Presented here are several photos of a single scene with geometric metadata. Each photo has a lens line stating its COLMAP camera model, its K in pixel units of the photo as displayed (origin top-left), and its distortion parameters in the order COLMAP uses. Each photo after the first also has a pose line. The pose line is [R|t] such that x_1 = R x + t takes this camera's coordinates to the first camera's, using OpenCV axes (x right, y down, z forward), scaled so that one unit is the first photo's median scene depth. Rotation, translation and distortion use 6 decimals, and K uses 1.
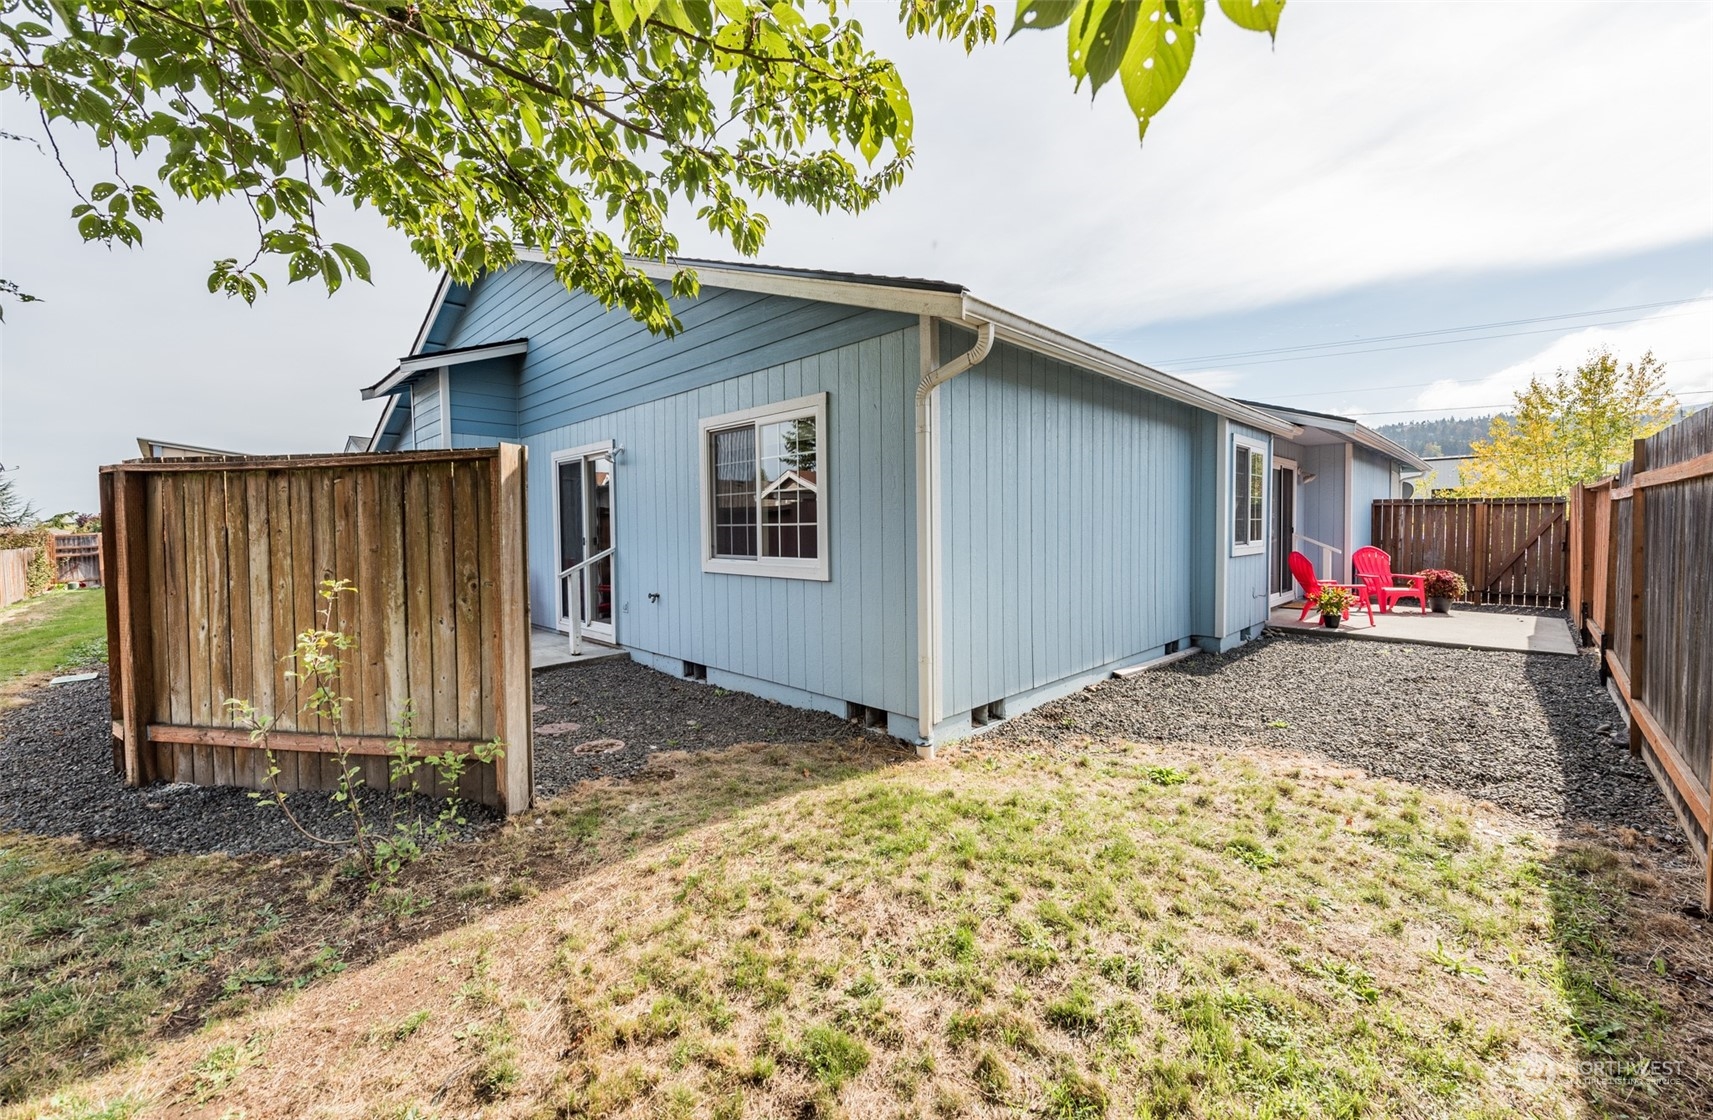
lens RADIAL K [[664.6, 0, 849.0], [0, 664.6, 553.2], [0, 0, 1]] dist [0.000400, 0.000146]
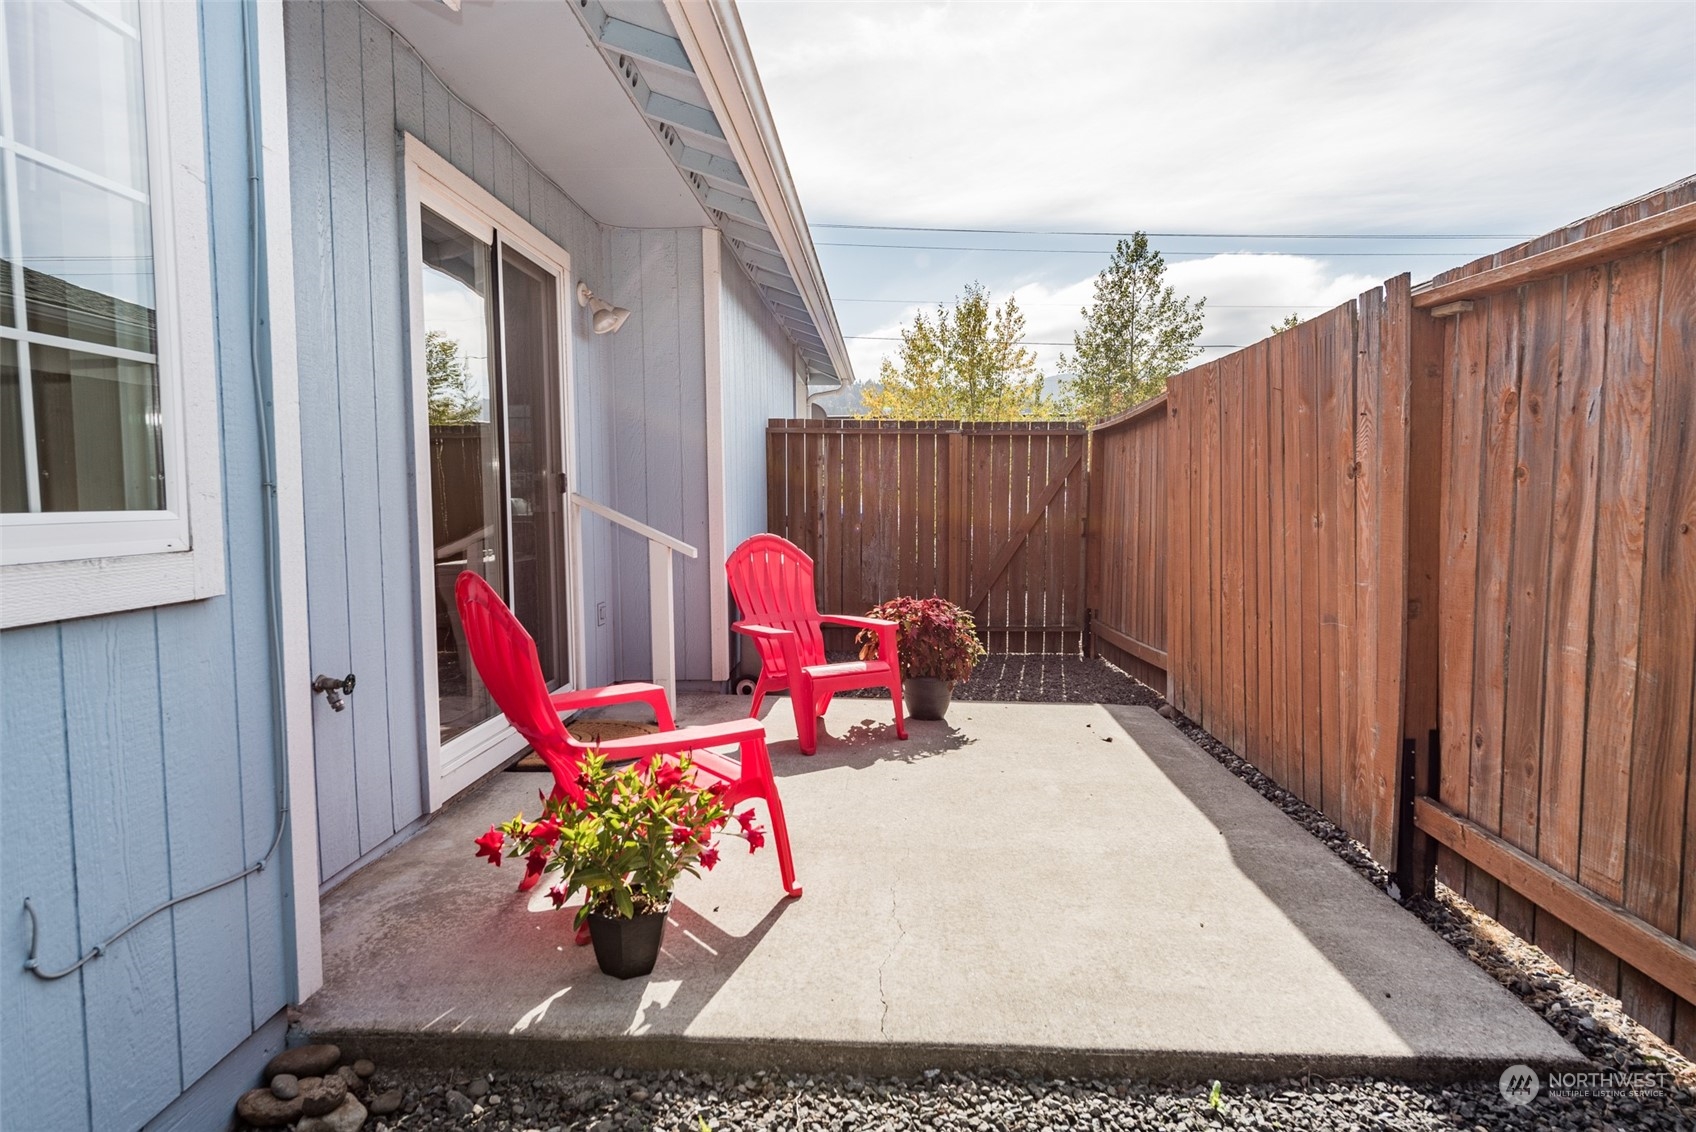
lens RADIAL K [[1007.6, 0, 849.8], [0, 1007.6, 565.5], [0, 0, 1]] dist [0.003593, -0.000558]
pose [[0.730324, -0.037818, 0.682054, 0.418609], [0.020606, 0.999232, 0.033341, -0.009381], [-0.682790, -0.010296, 0.730542, 0.537216]]
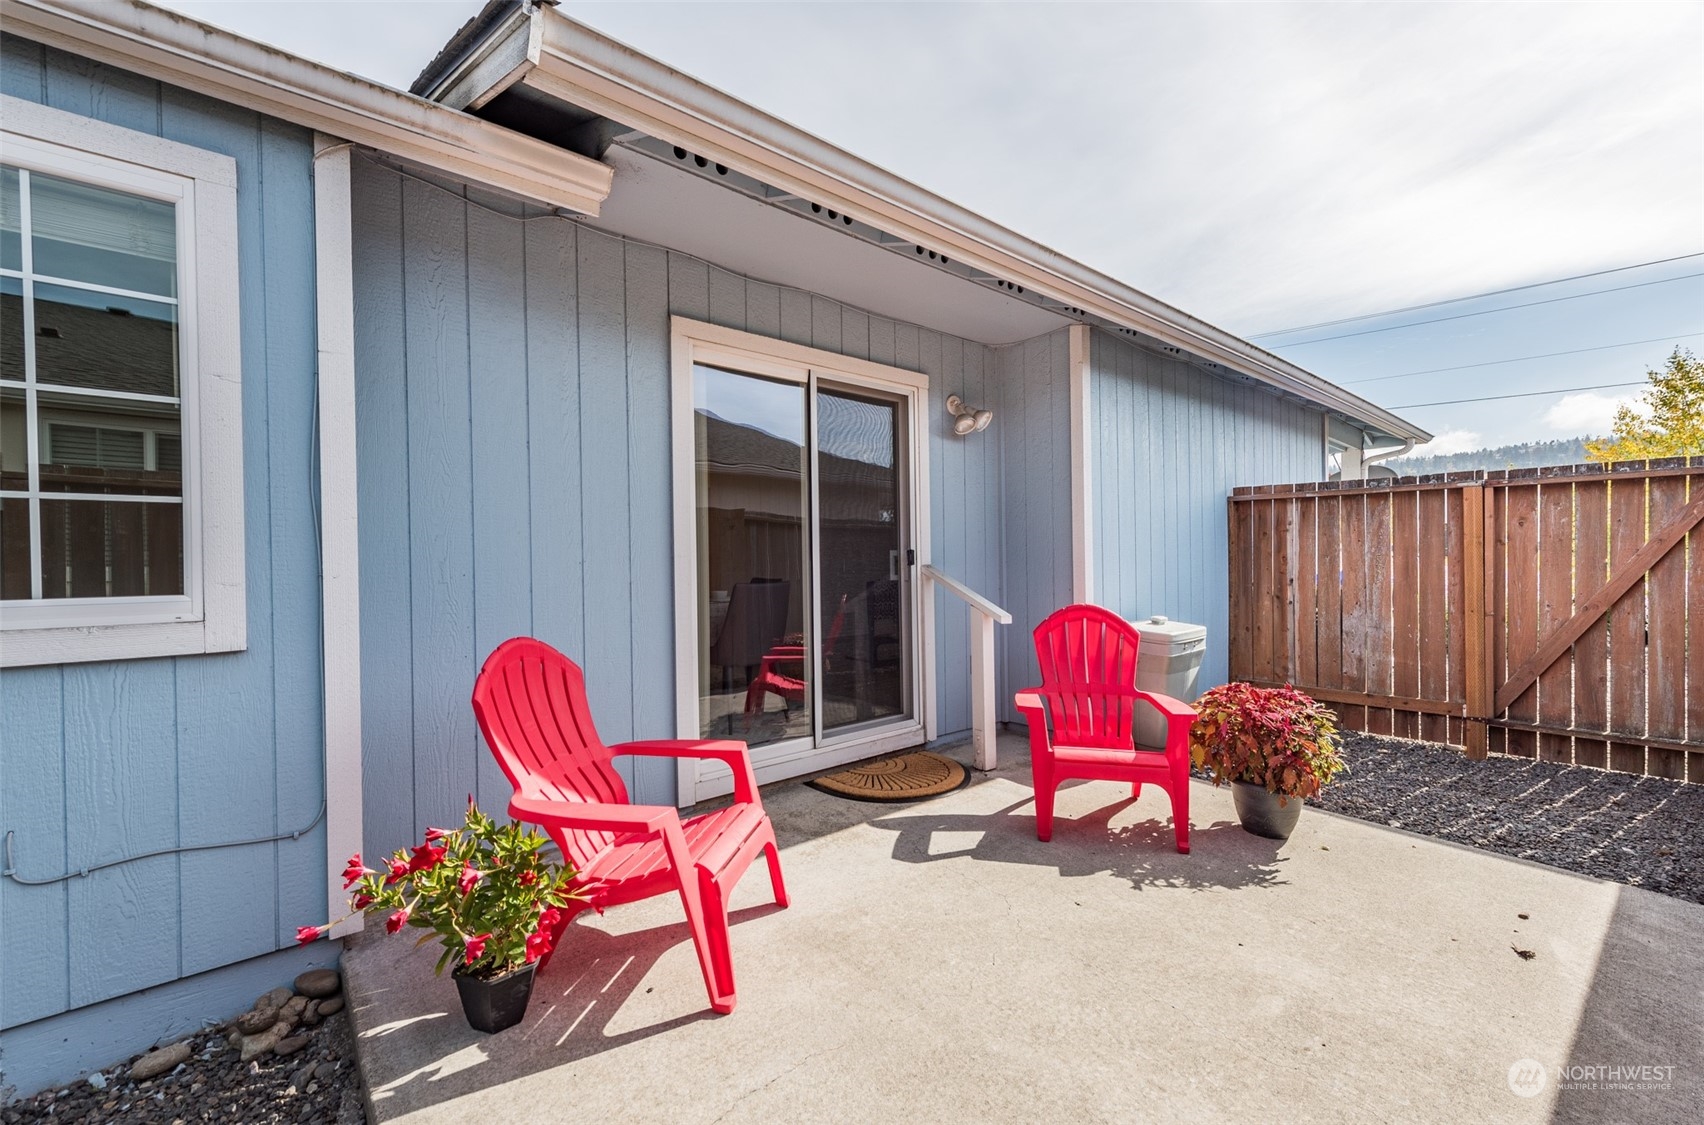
lens RADIAL K [[684.7, 0, 849.5], [0, 684.7, 564.8], [0, 0, 1]] dist [0.003585, 0.000168]
pose [[0.996319, -0.000444, -0.085722, 0.614368], [-0.002180, 0.999532, -0.030507, -0.017131], [0.085695, 0.030581, 0.995852, 0.570161]]
